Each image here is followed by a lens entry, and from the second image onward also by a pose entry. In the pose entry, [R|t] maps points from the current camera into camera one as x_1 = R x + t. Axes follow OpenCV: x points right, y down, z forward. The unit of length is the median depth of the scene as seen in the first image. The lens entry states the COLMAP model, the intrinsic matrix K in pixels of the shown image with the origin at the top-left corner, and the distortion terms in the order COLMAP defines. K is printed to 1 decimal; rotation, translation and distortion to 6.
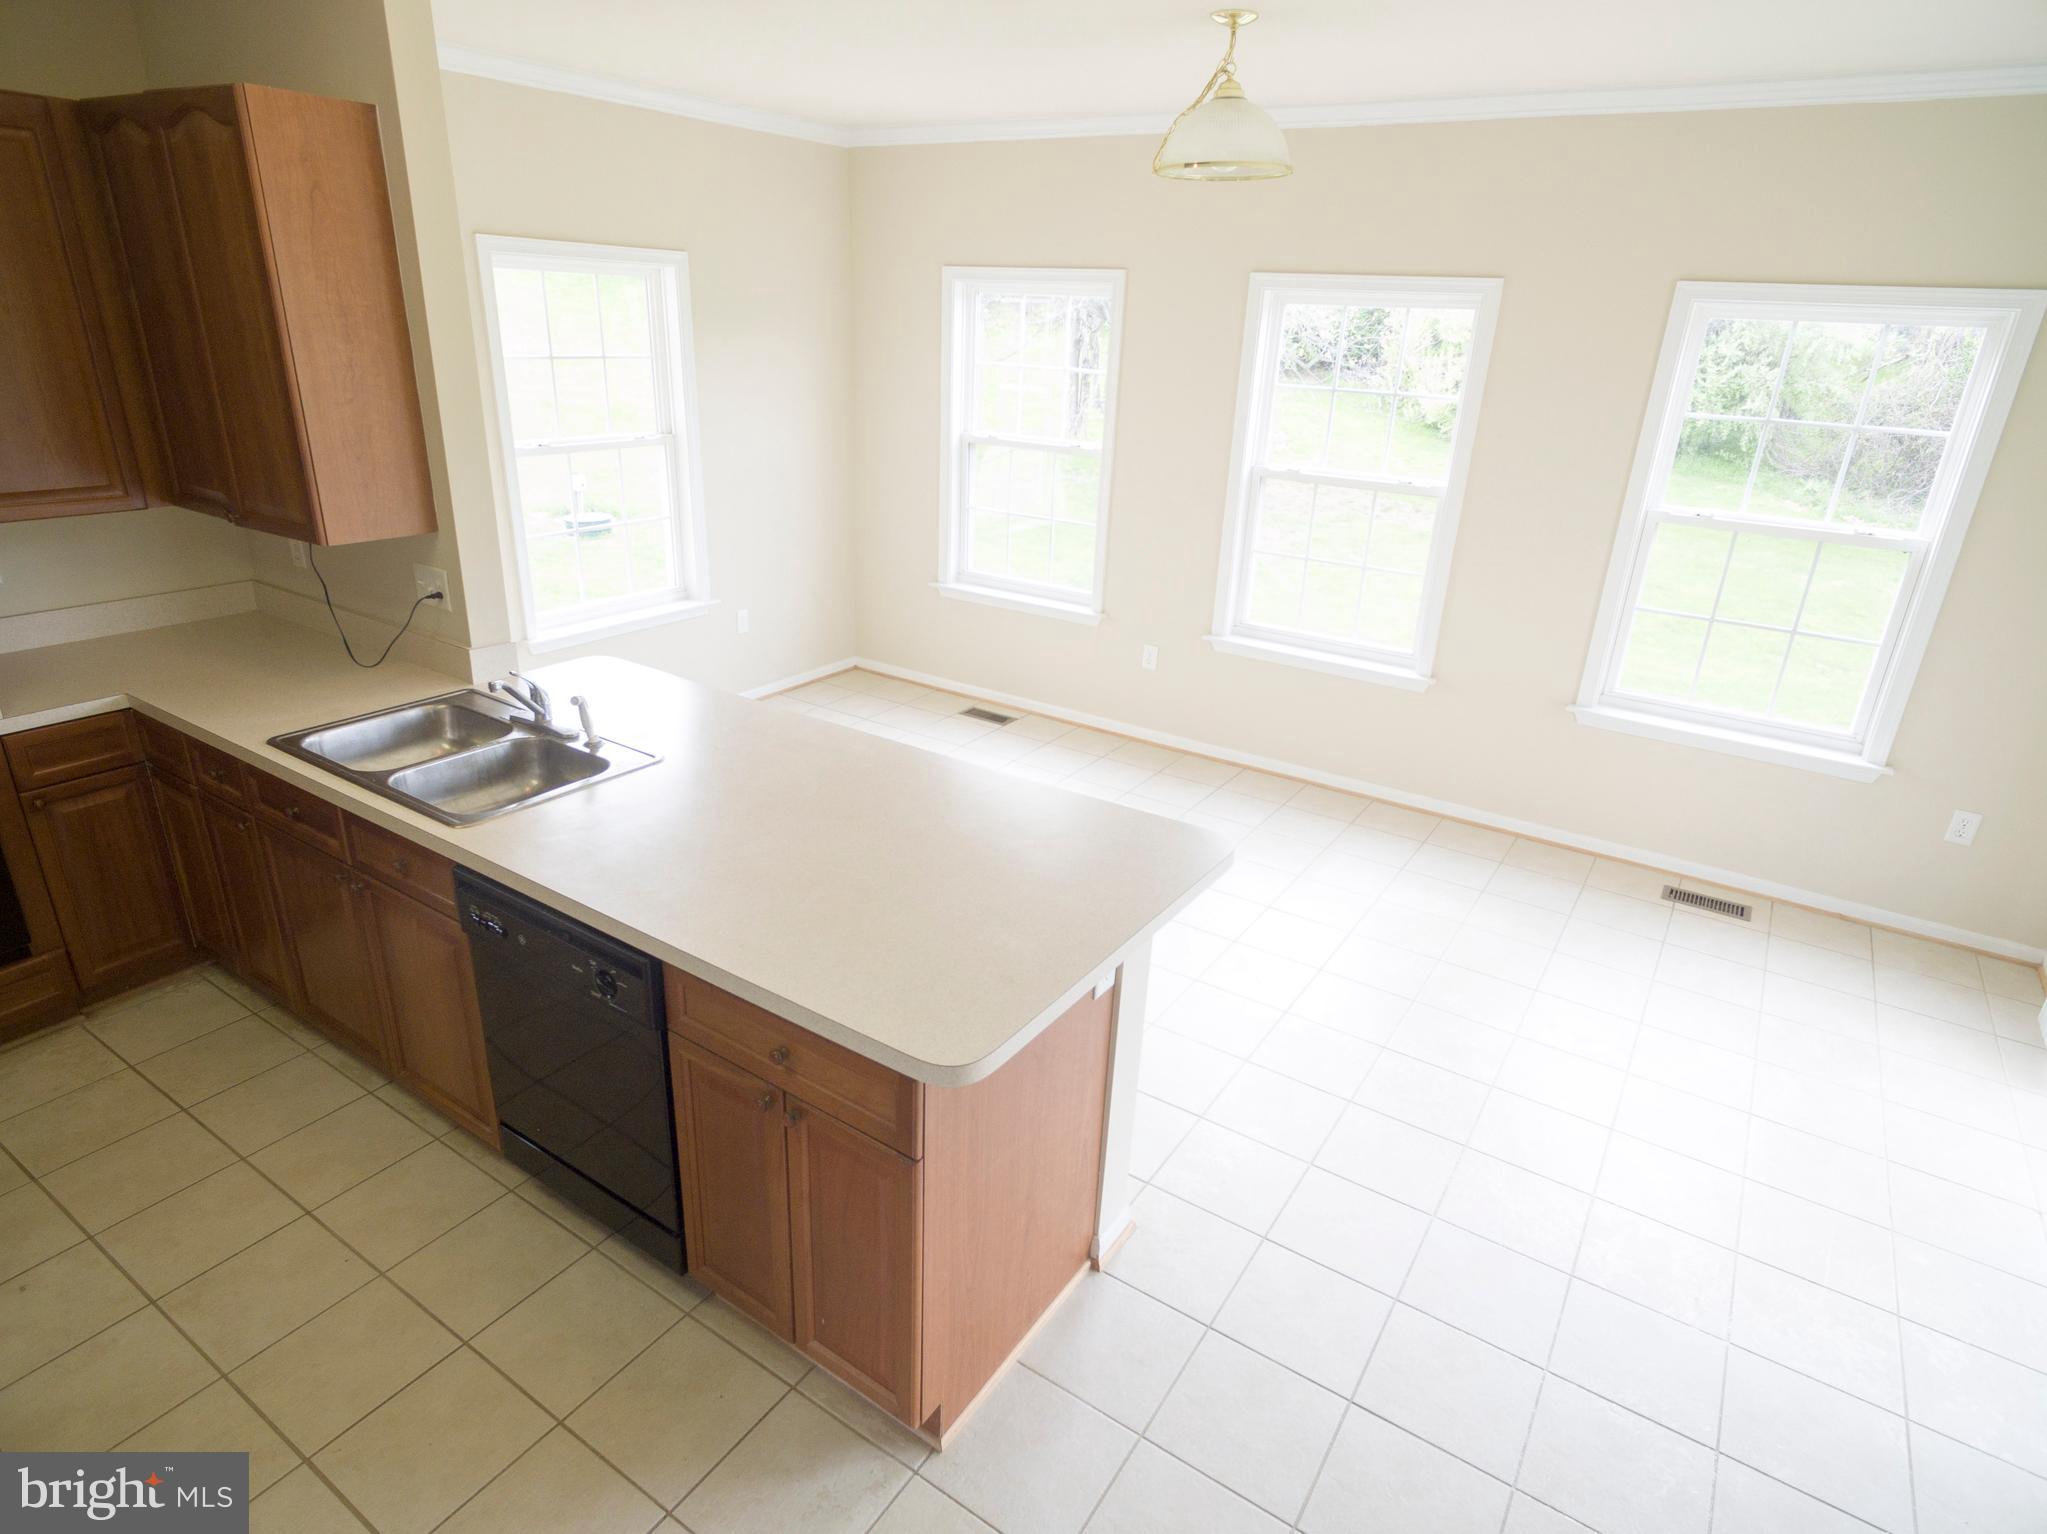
lens RADIAL K [[1146.5, 0, 1021.5], [0, 1146.5, 765.0], [0, 0, 1]] dist [0.010694, -0.002928]
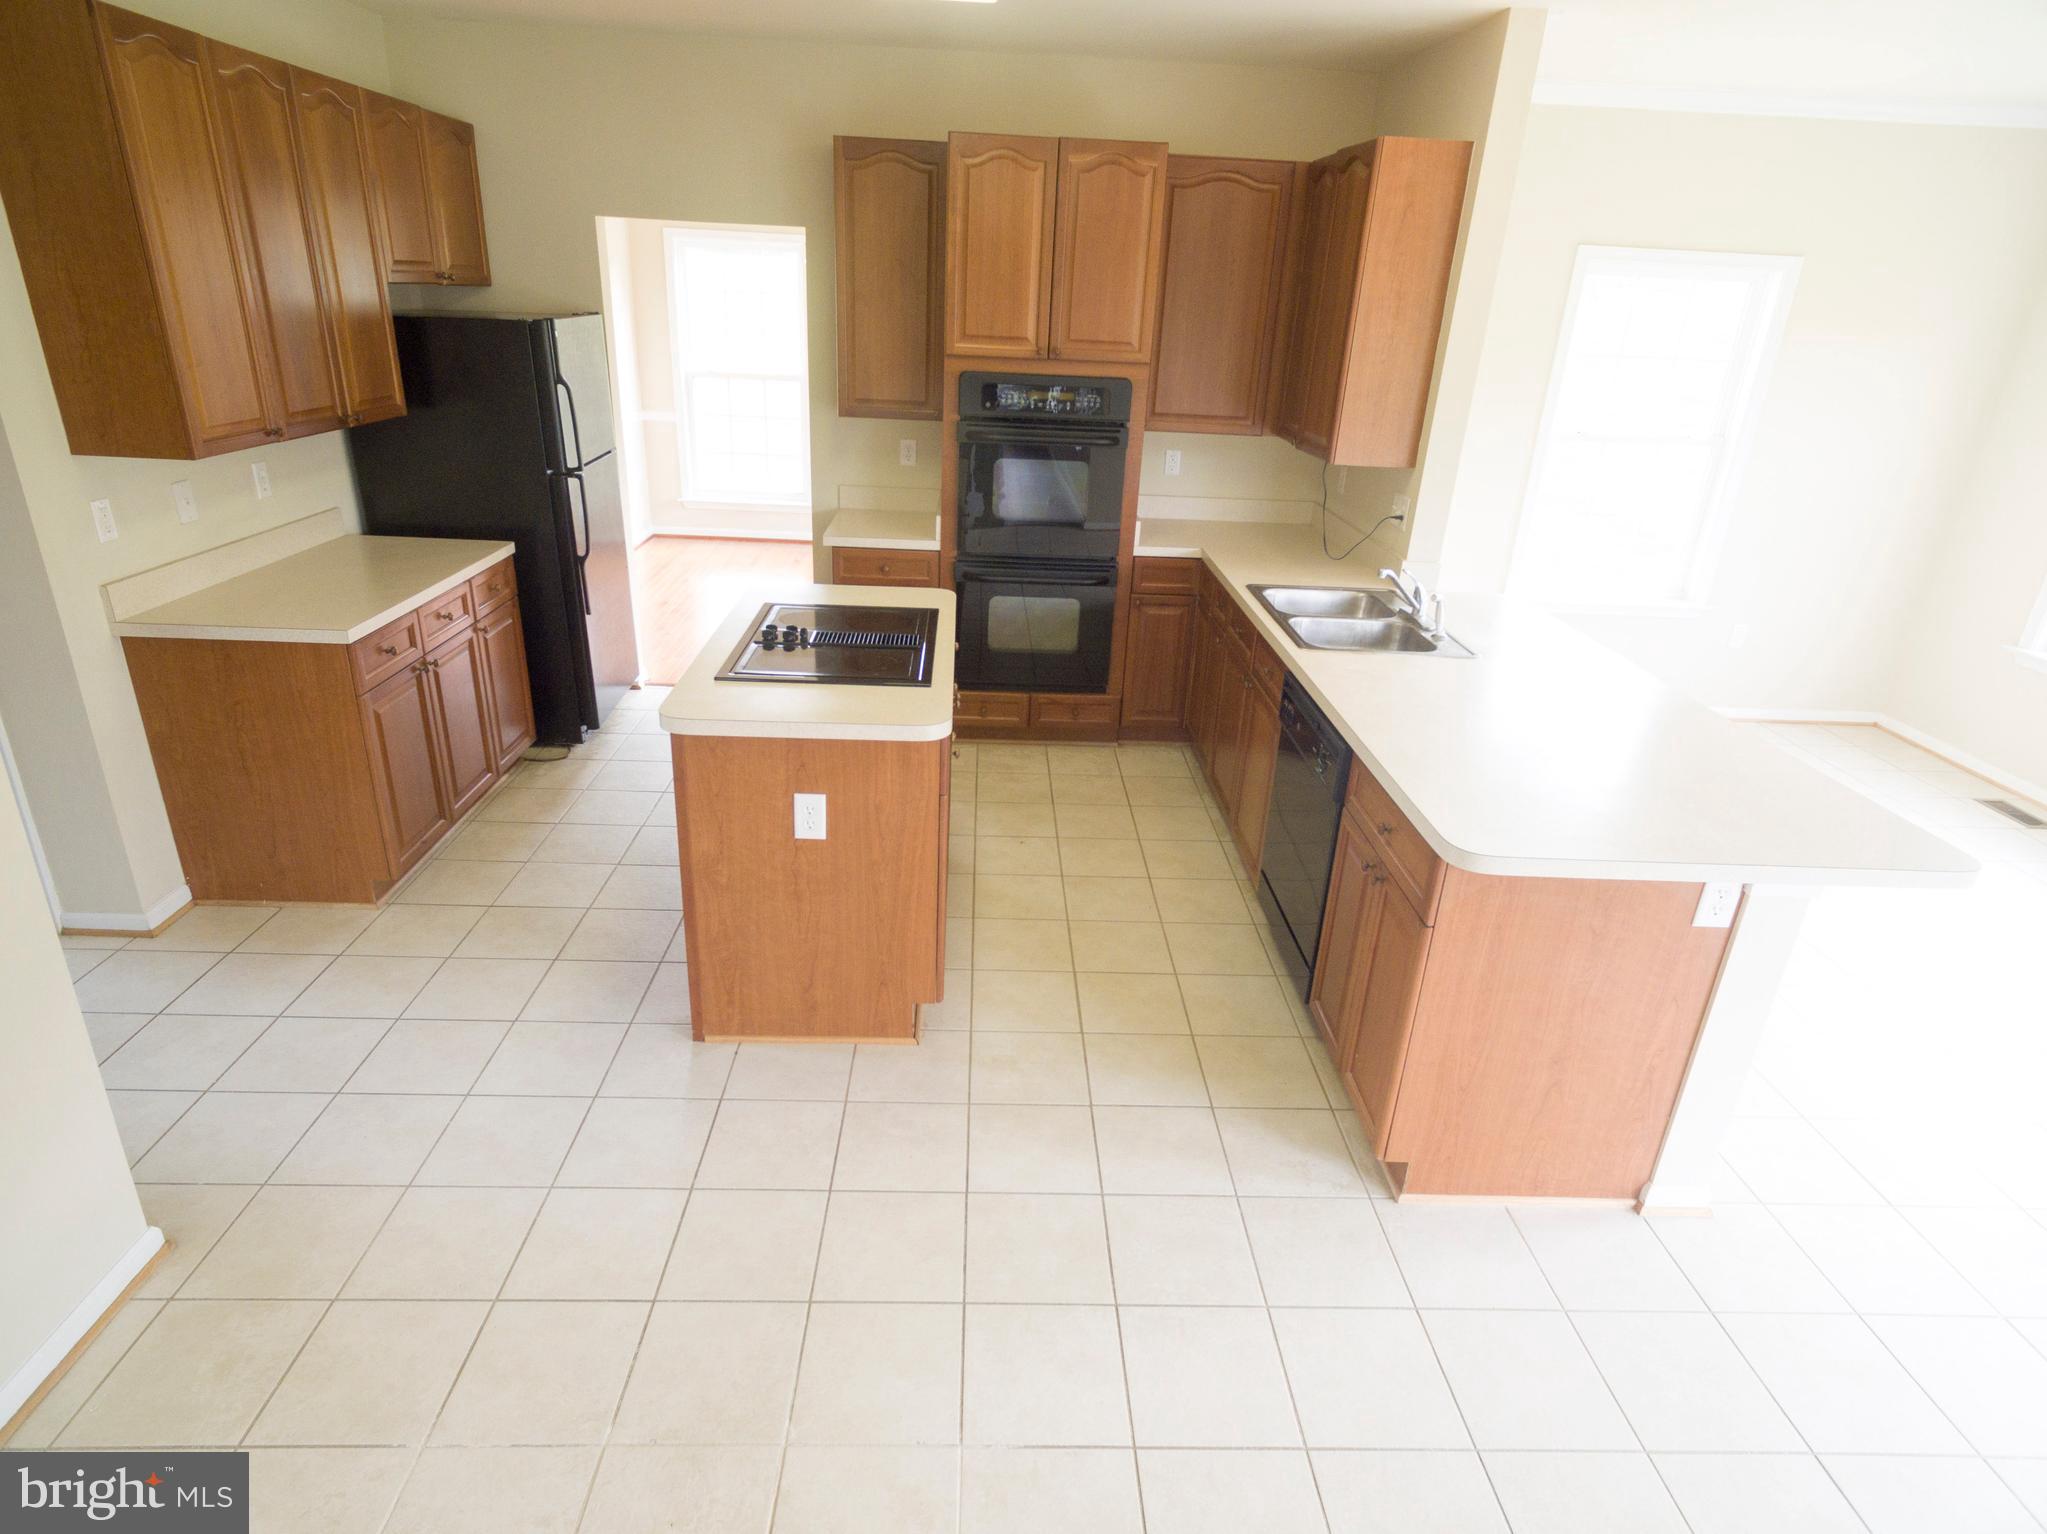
lens RADIAL K [[1146.5, 0, 1017.1], [0, 1146.5, 768.4], [0, 0, 1]] dist [0.010694, -0.002928]
pose [[0.574187, 0.301131, -0.761334, 0.326521], [-0.323766, 0.937618, 0.126677, 0.096777], [0.751987, 0.173758, 0.635864, -0.102449]]
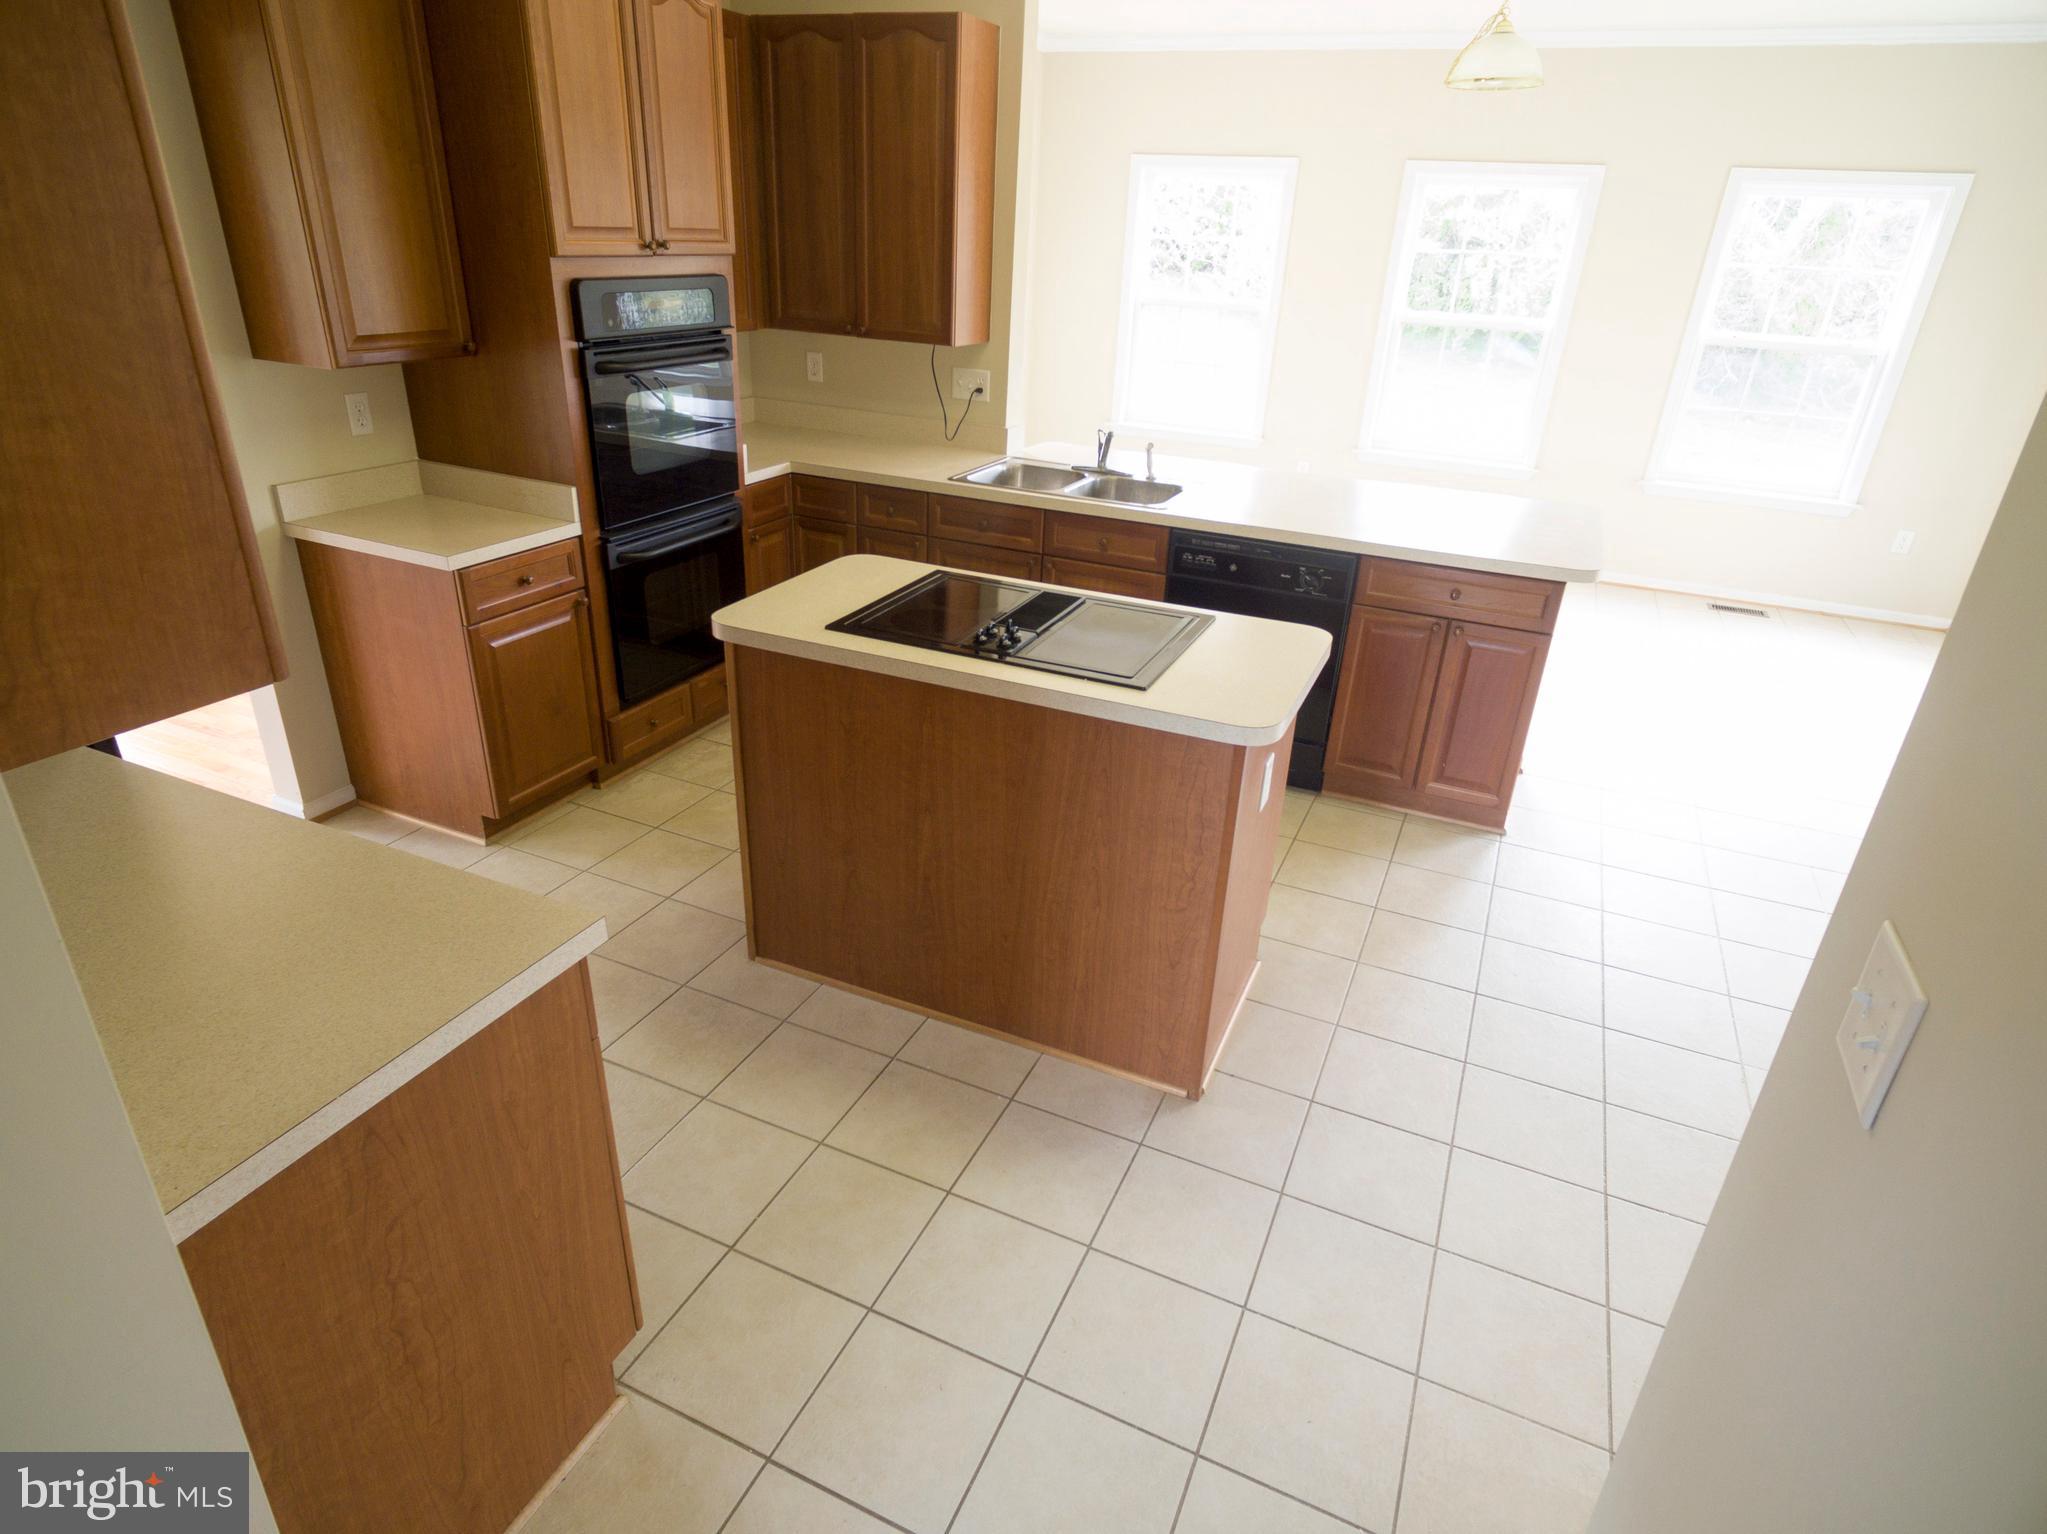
lens RADIAL K [[1146.5, 0, 1023.6], [0, 1146.5, 765.6], [0, 0, 1]] dist [0.010694, -0.002928]
pose [[0.986891, -0.067031, 0.146811, -0.715088], [0.056686, 0.995679, 0.073548, 0.214383], [-0.151107, -0.064262, 0.986426, -0.428096]]
